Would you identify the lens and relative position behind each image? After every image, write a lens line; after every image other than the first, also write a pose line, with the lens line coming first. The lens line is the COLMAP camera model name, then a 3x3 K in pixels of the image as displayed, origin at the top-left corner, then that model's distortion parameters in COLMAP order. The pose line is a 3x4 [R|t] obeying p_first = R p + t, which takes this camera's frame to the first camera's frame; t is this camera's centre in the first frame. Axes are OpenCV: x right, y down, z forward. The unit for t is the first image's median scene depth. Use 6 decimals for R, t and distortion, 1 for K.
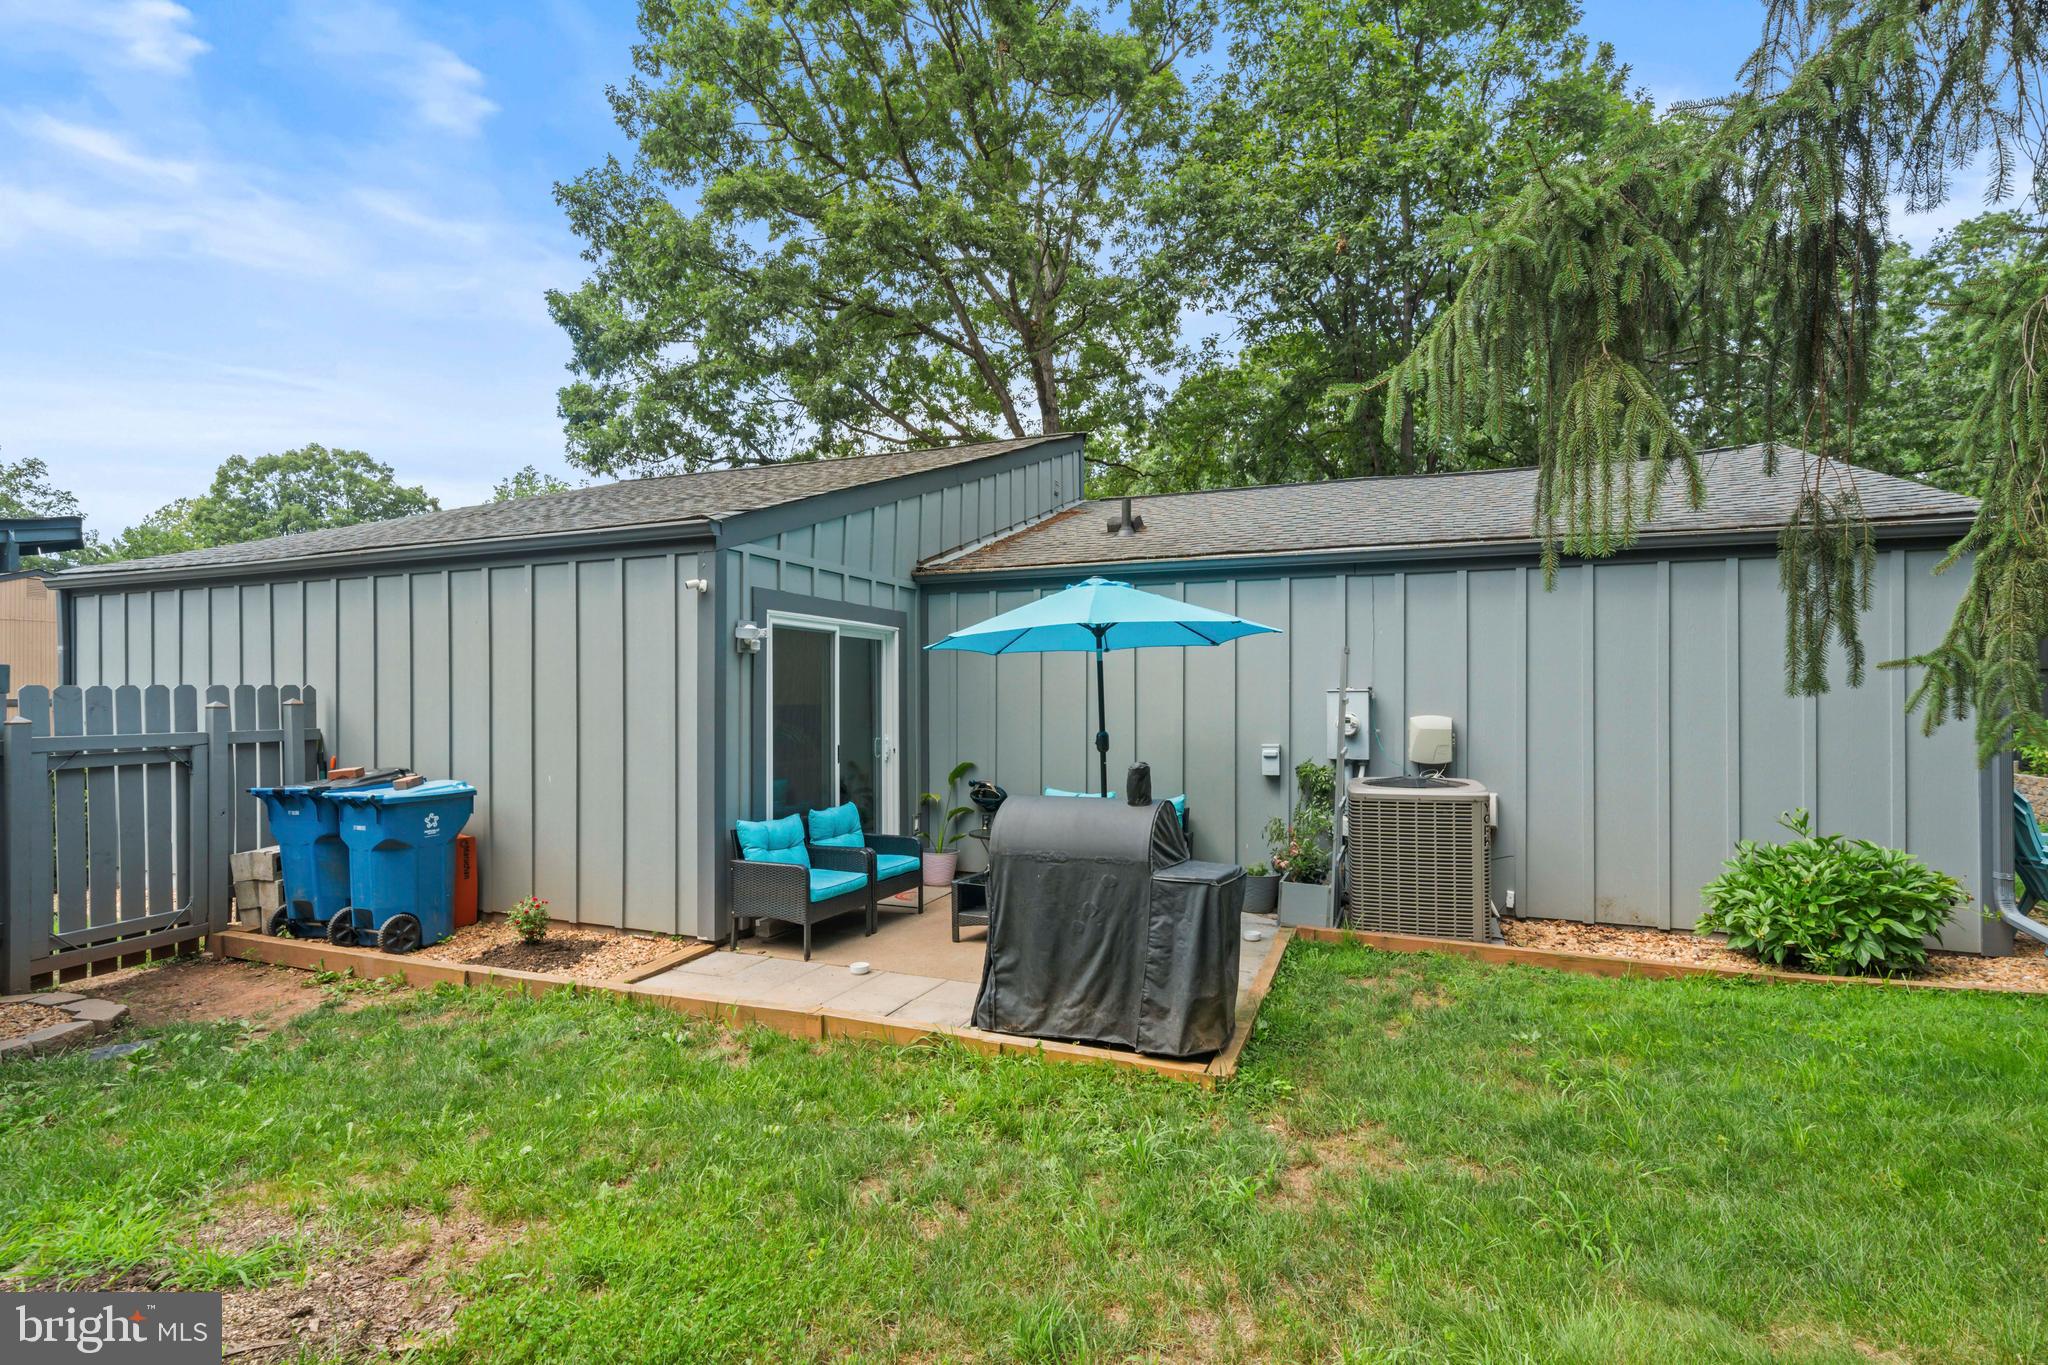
lens RADIAL K [[967.7, 0, 1014.0], [0, 967.7, 689.6], [0, 0, 1]] dist [0.005924, 0.000238]
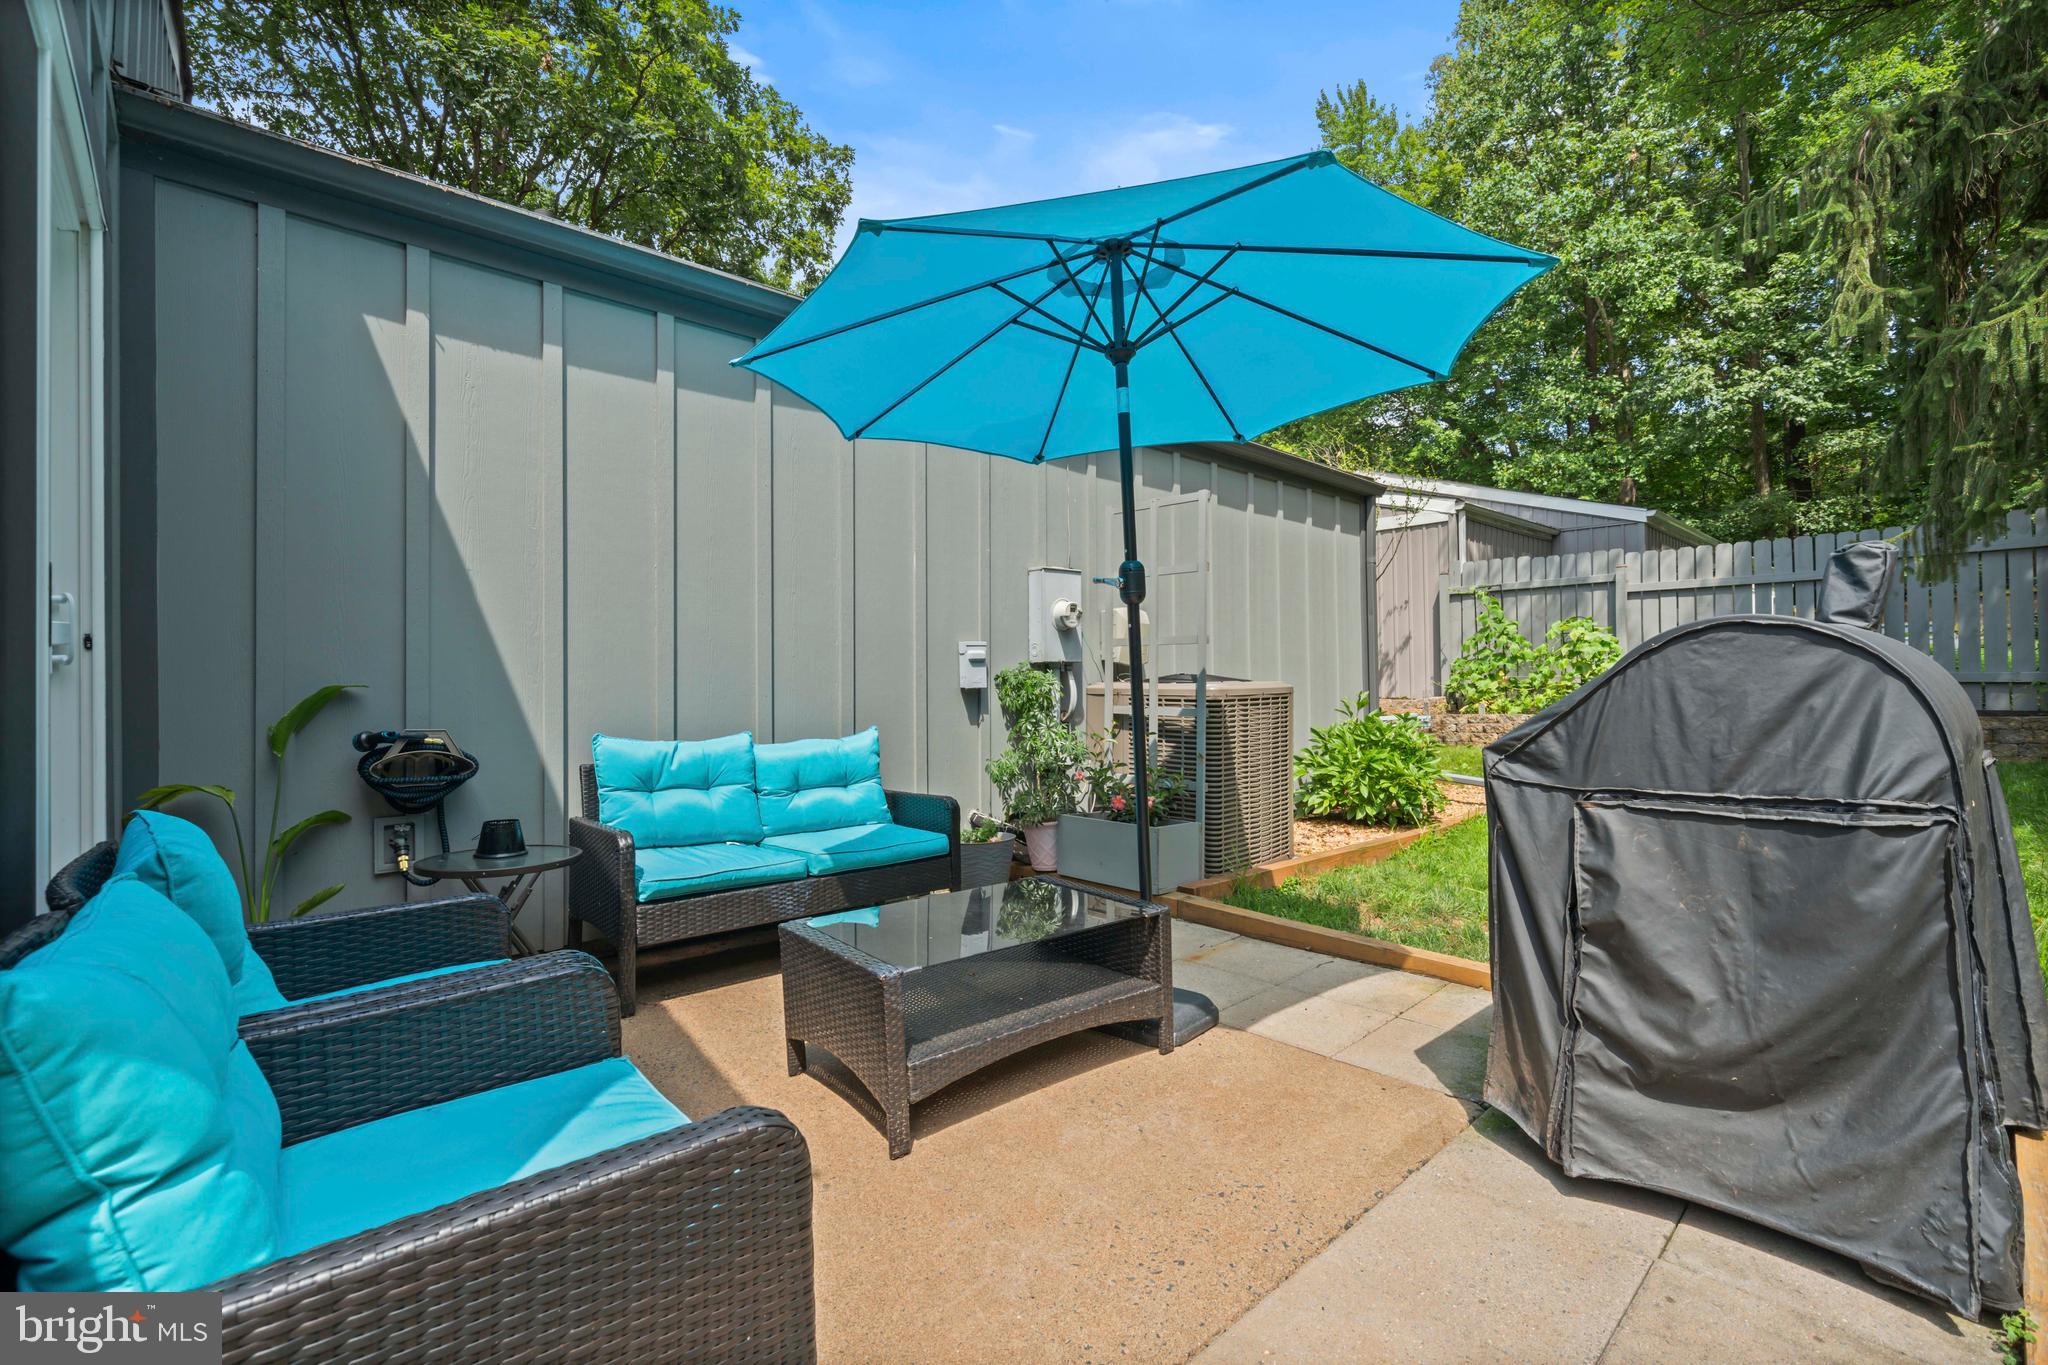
lens RADIAL K [[885.8, 0, 1007.9], [0, 885.8, 678.0], [0, 0, 1]] dist [-0.002816, 0.000610]
pose [[0.433098, 0.006588, 0.901323, -0.328152], [0.006073, 0.999929, -0.010227, 0.105370], [-0.901326, 0.009903, 0.433027, 0.864042]]
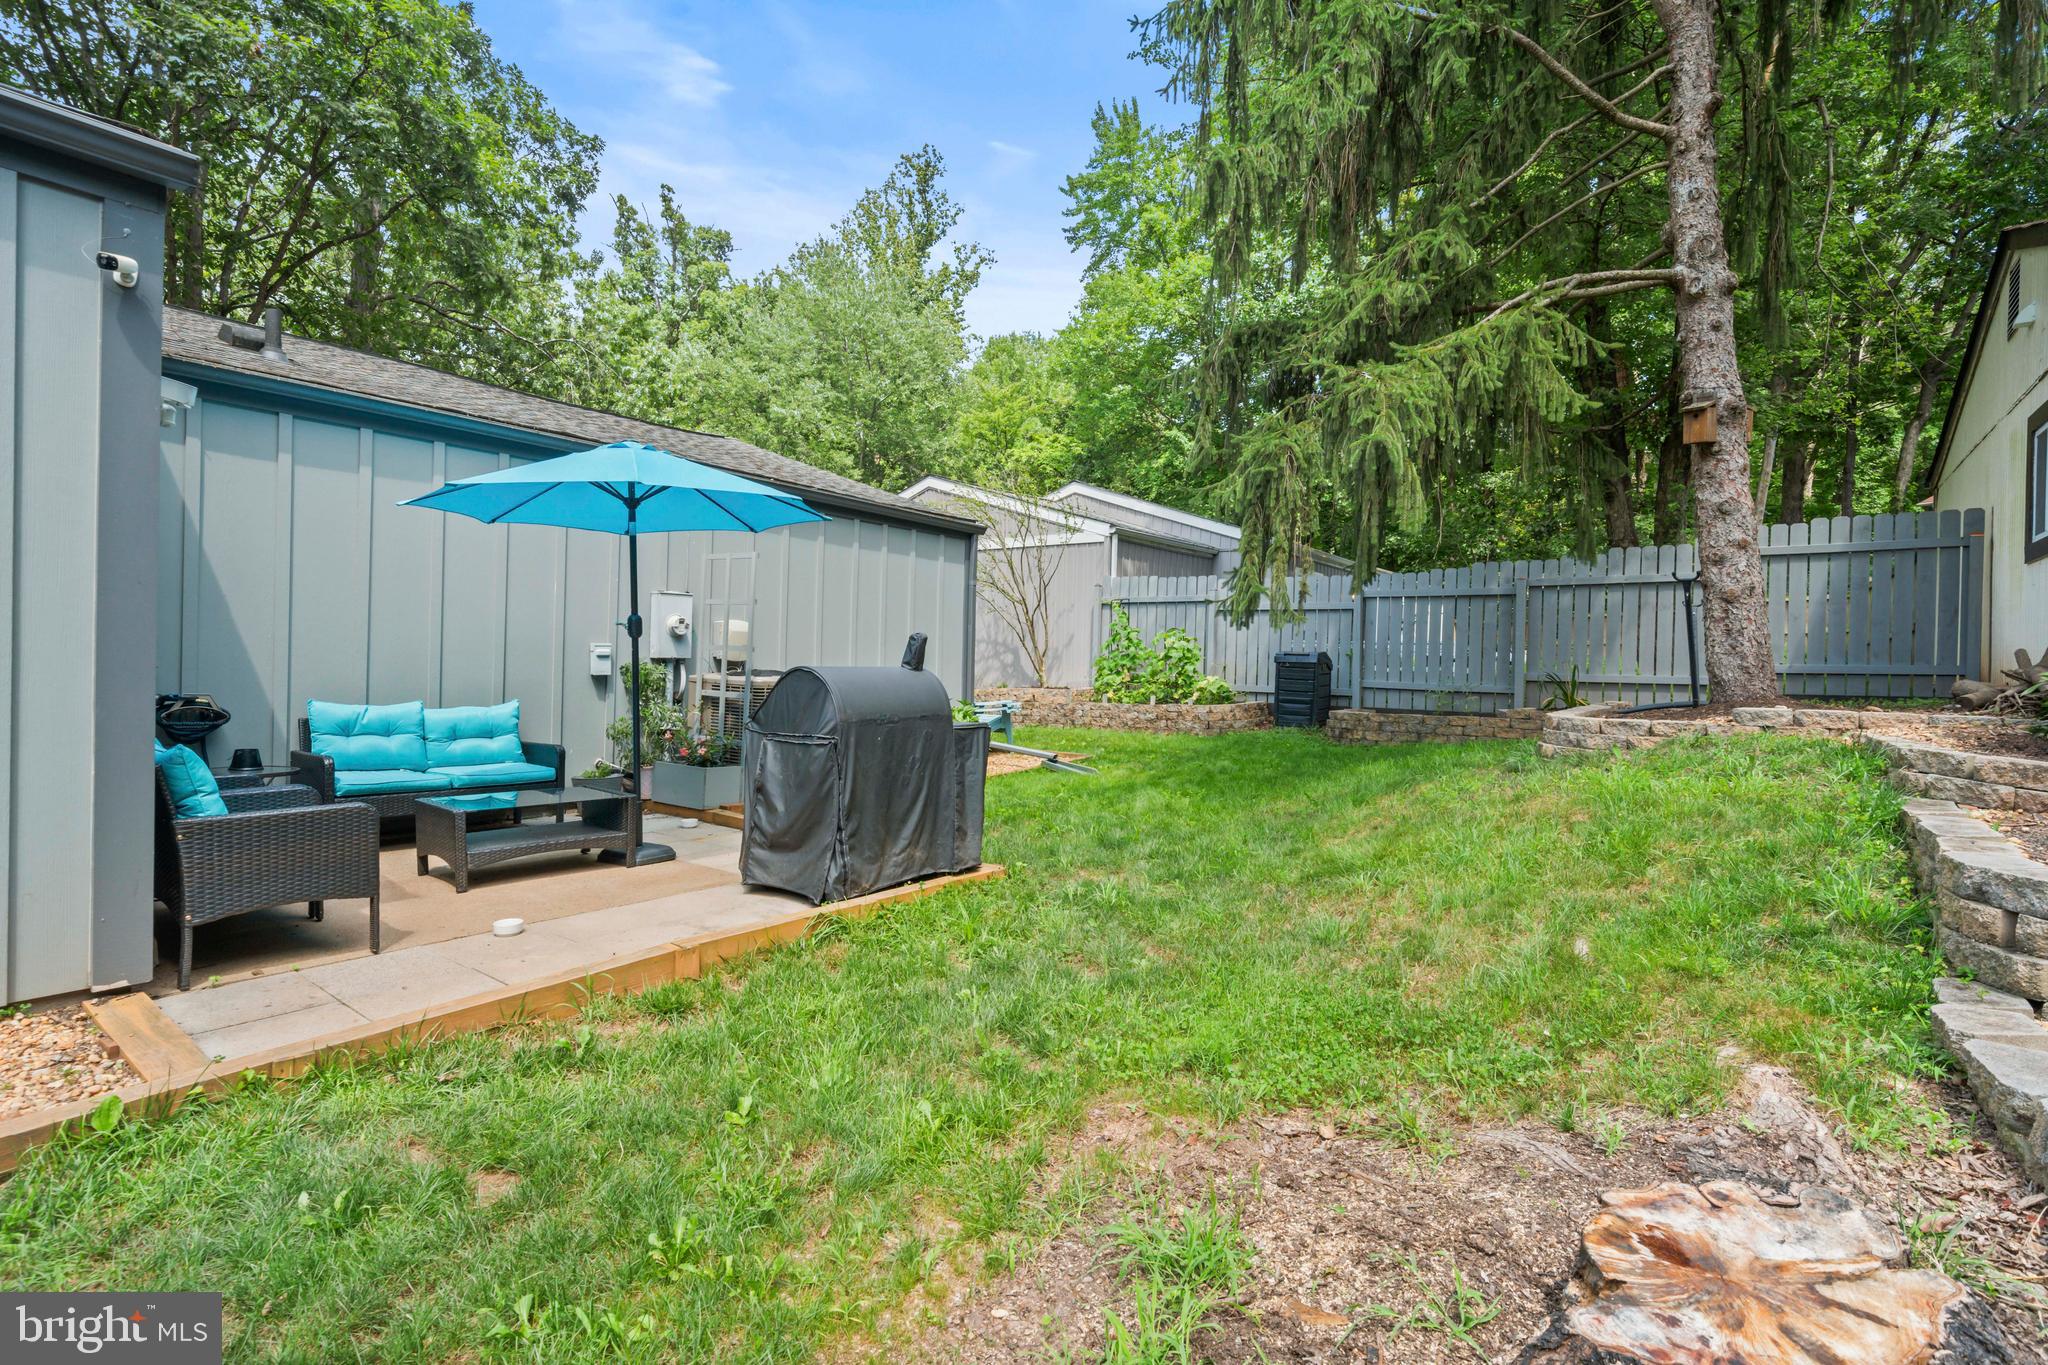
lens RADIAL K [[967.7, 0, 1002.0], [0, 967.7, 668.0], [0, 0, 1]] dist [0.005924, 0.000238]
pose [[0.257140, 0.004352, 0.966364, -0.684617], [-0.027680, 0.999613, 0.002864, 0.080982], [-0.965978, -0.027486, 0.257161, 0.439104]]
